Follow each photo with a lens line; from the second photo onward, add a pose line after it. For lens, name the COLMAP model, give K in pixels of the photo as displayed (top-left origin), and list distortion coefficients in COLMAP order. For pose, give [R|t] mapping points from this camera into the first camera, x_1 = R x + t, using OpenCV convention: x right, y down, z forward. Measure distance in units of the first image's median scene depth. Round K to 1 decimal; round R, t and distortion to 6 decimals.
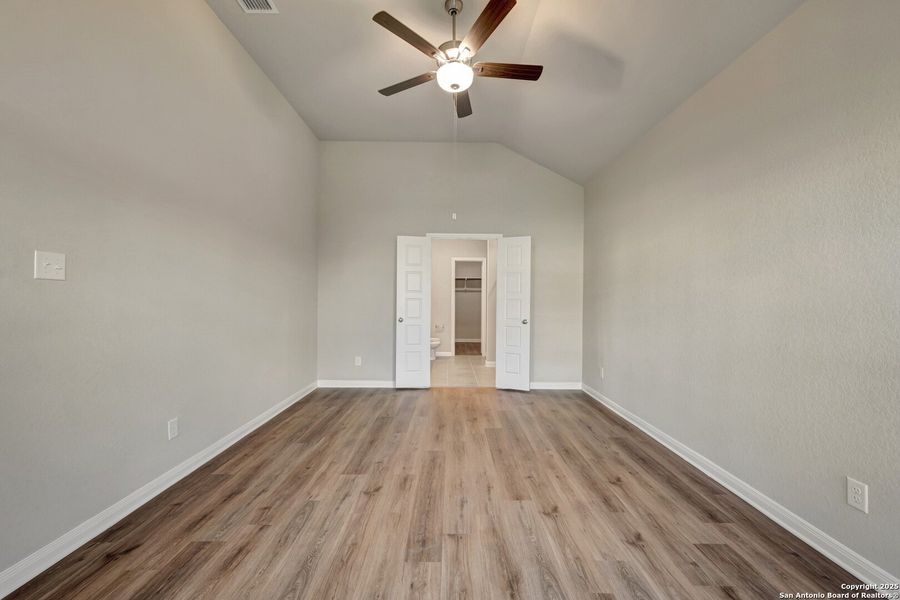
lens RADIAL K [[355.0, 0, 452.6], [0, 355.0, 298.7], [0, 0, 1]] dist [-0.000300, 0.000116]
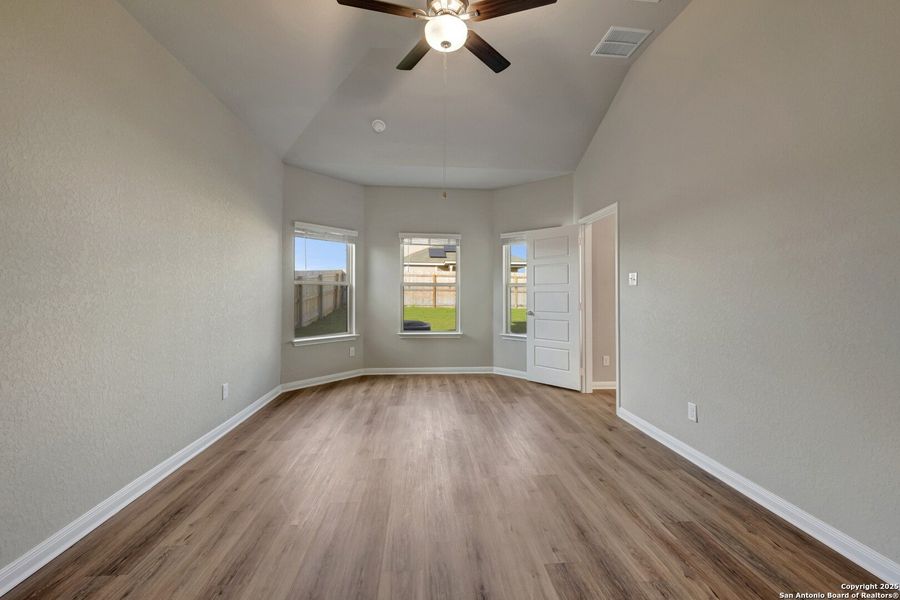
lens RADIAL K [[355.0, 0, 452.6], [0, 355.0, 298.7], [0, 0, 1]] dist [-0.000300, 0.000116]
pose [[-0.996499, -0.012099, -0.082728, 0.053537], [-0.012899, 0.999875, 0.009138, 0.012160], [0.082607, 0.010173, -0.996530, 1.958561]]
